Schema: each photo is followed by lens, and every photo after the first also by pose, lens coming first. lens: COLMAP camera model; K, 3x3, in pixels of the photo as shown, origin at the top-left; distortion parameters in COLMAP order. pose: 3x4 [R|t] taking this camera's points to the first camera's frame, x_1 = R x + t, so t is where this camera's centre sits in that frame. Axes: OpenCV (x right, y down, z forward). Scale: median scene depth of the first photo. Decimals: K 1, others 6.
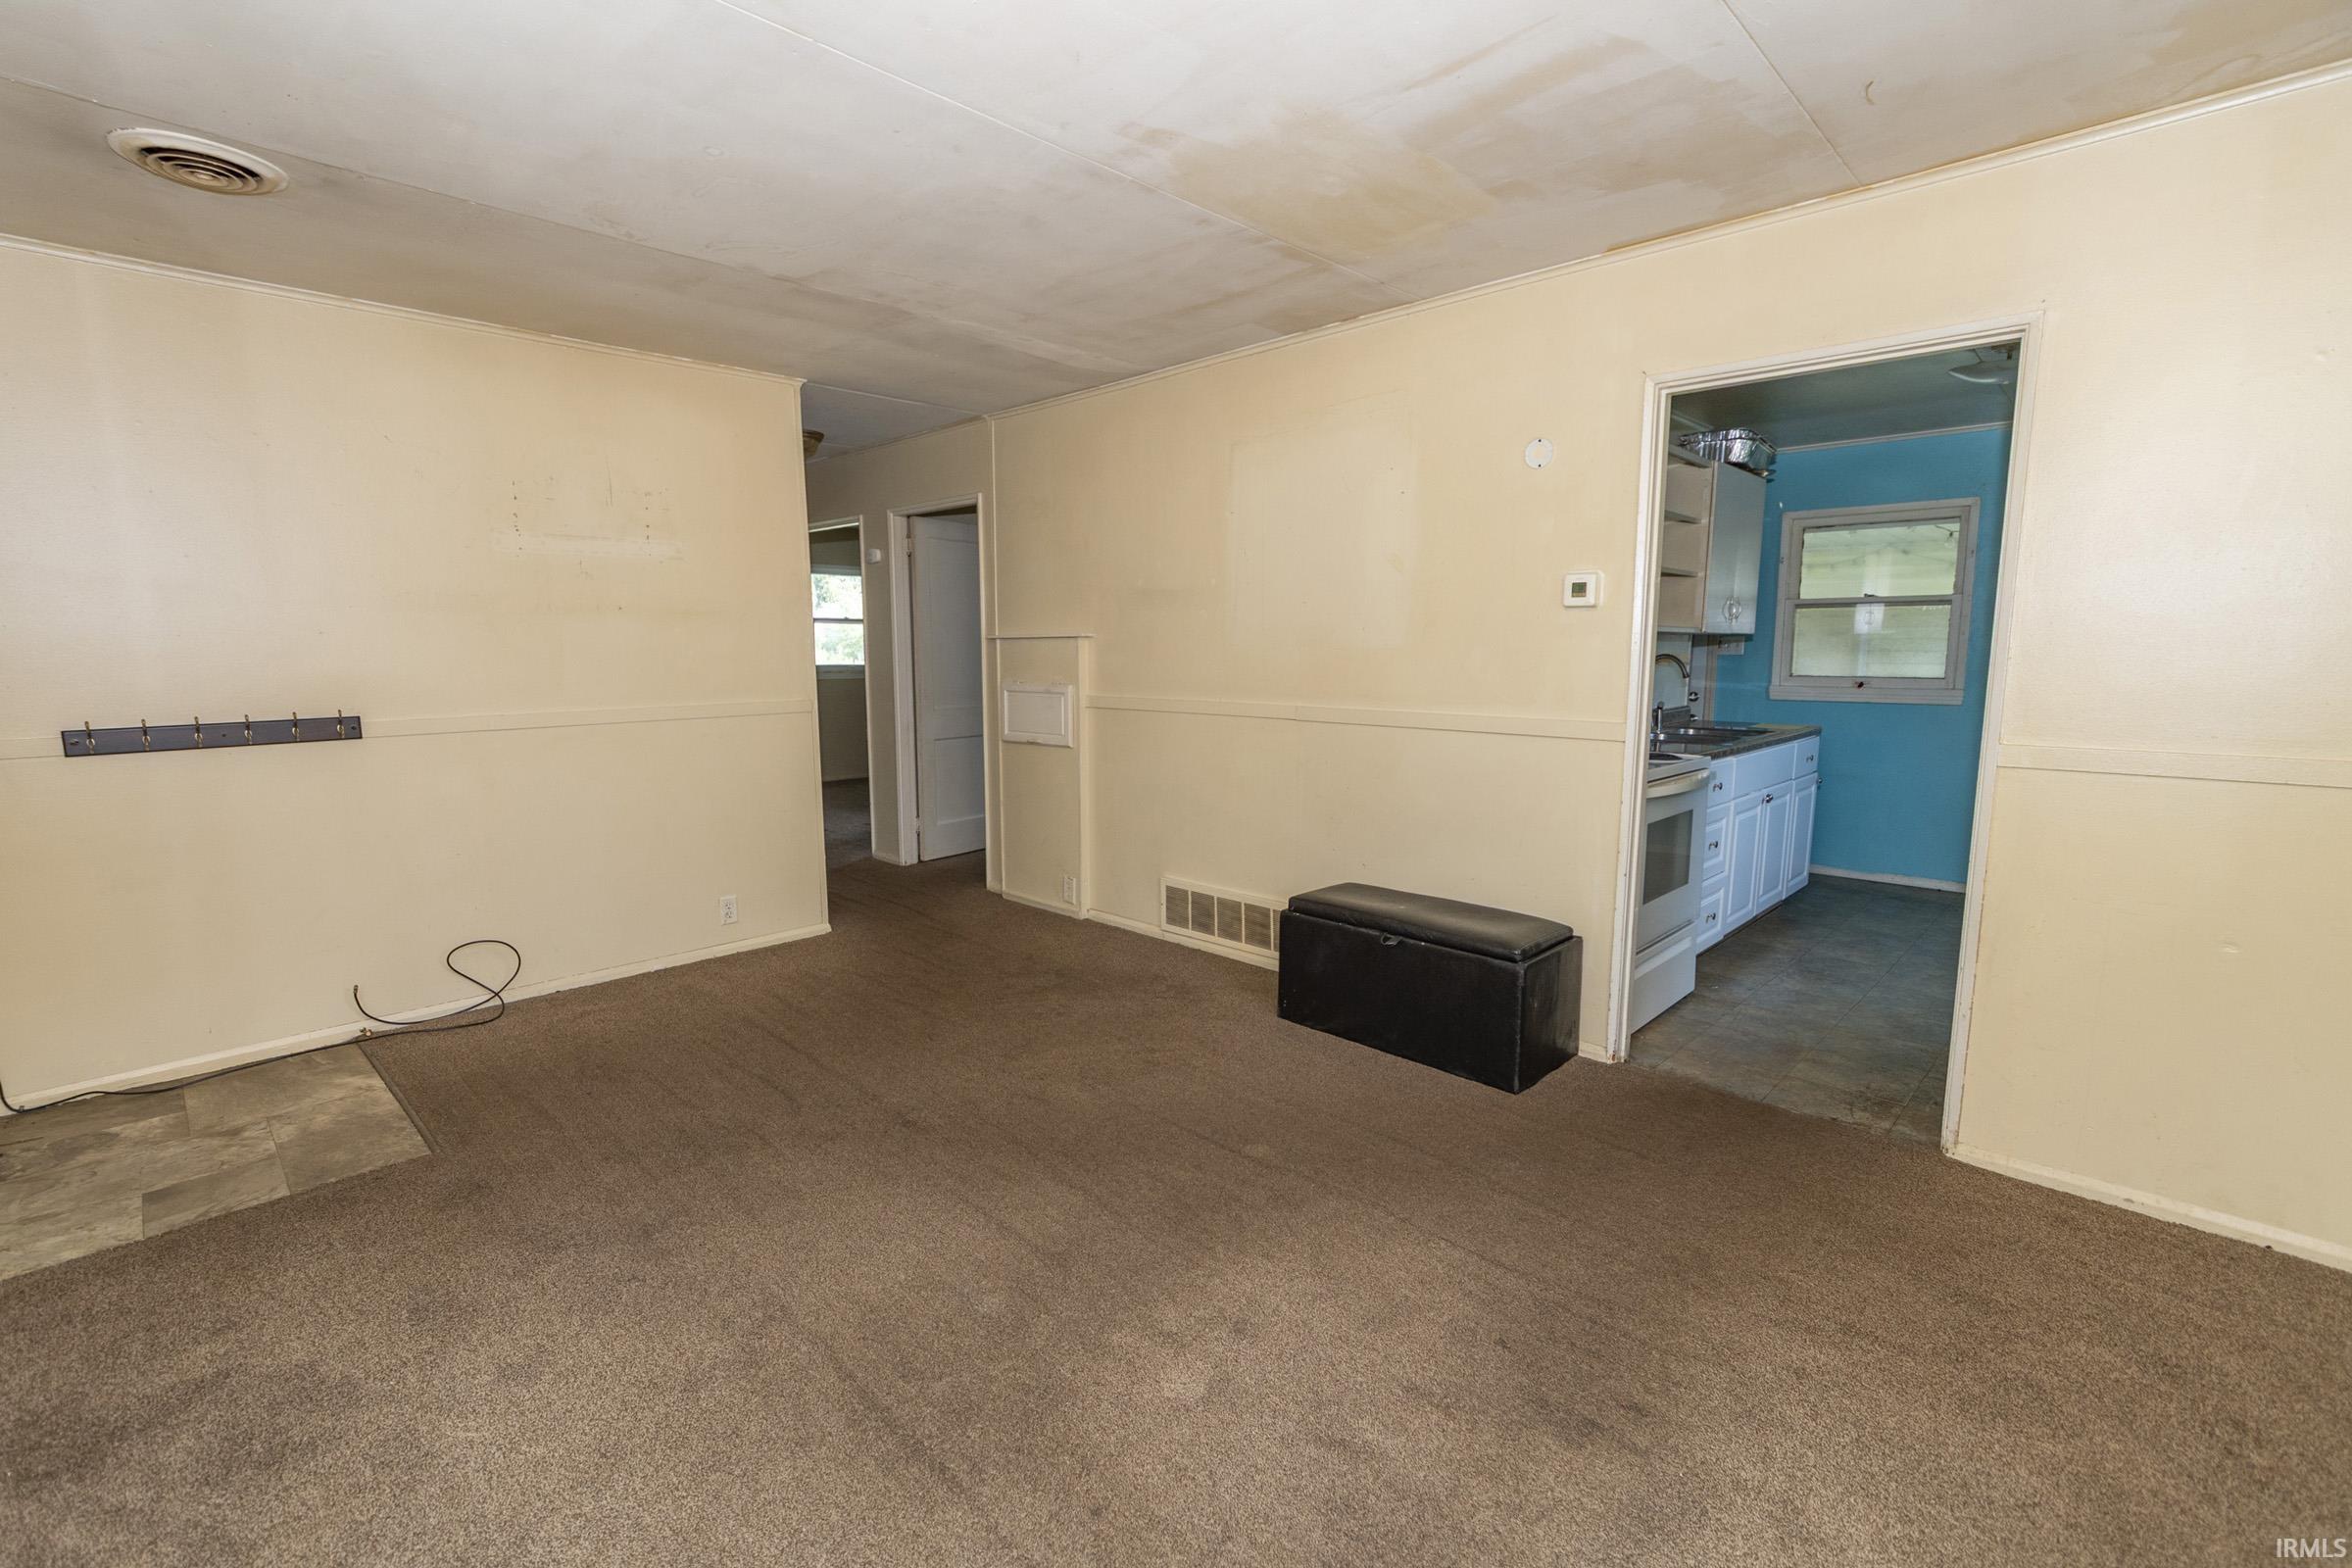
lens RADIAL K [[1039.9, 0, 1148.1], [0, 1039.9, 774.7], [0, 0, 1]] dist [0.004733, -0.000343]
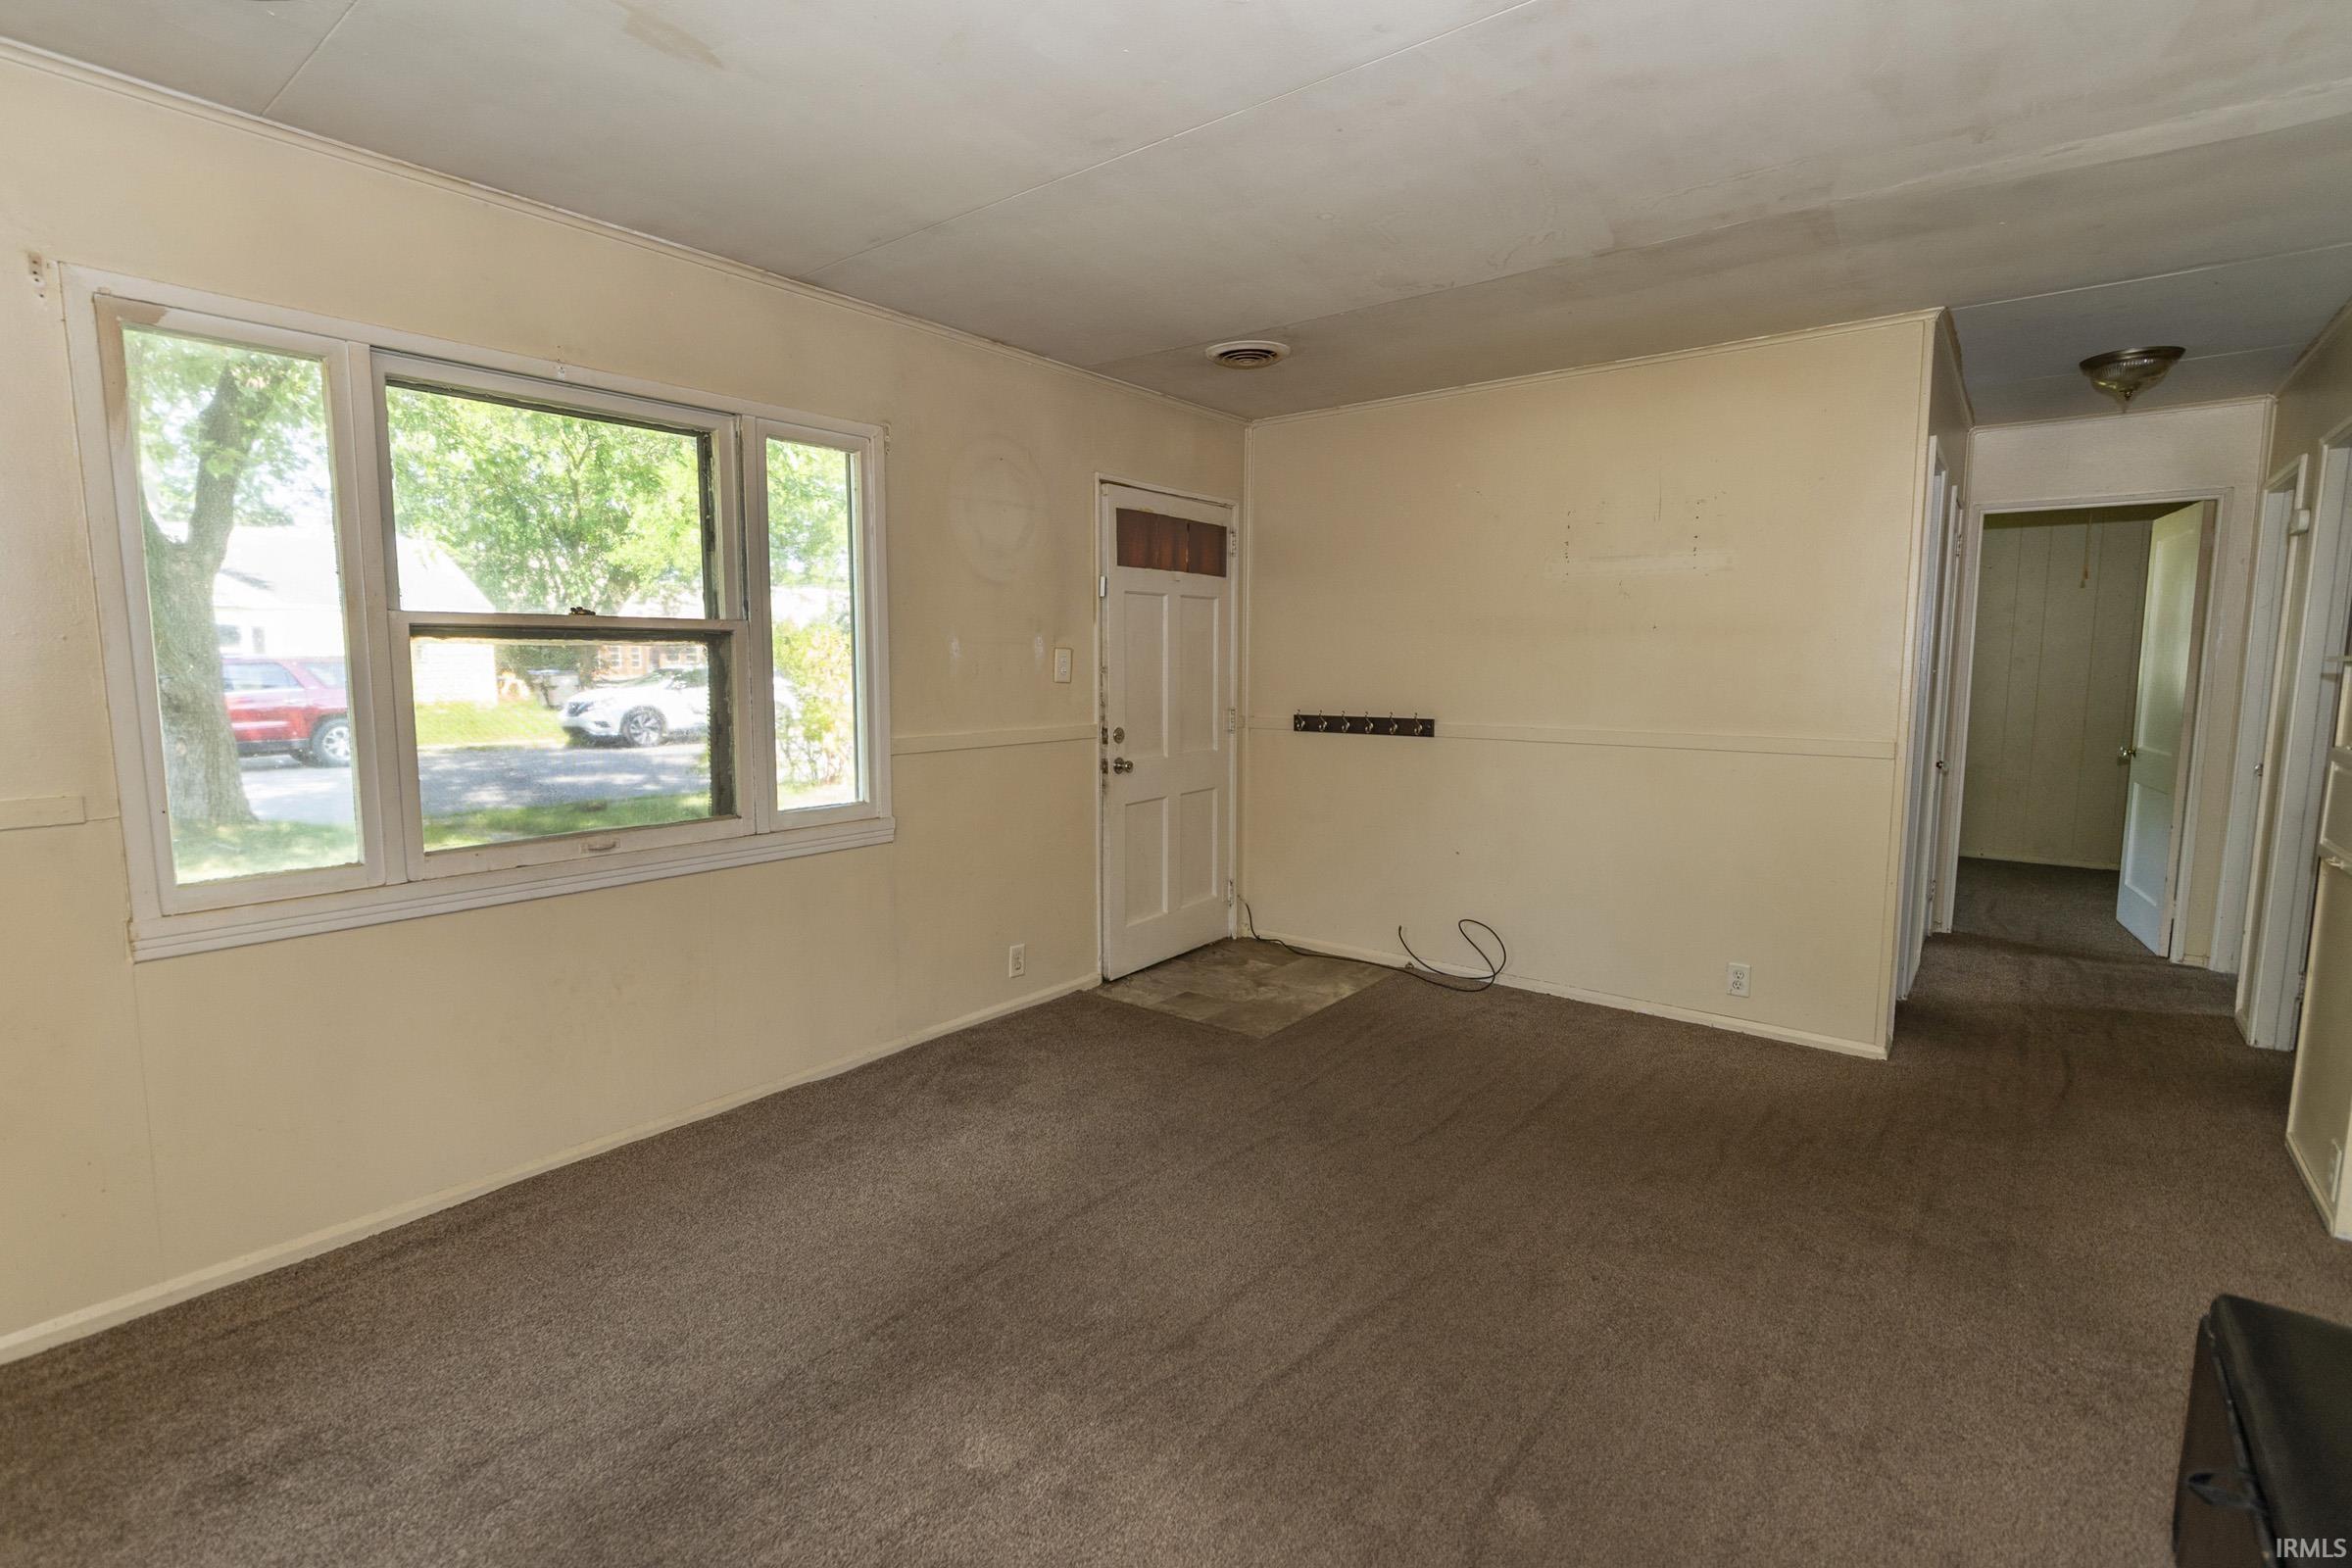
lens RADIAL K [[1081.8, 0, 1142.2], [0, 1081.8, 777.2], [0, 0, 1]] dist [0.014488, -0.010629]
pose [[0.100410, 0.118321, -0.987886, 0.589666], [-0.130523, 0.985889, 0.104815, -0.090580], [0.986348, 0.118417, 0.114437, 0.588486]]
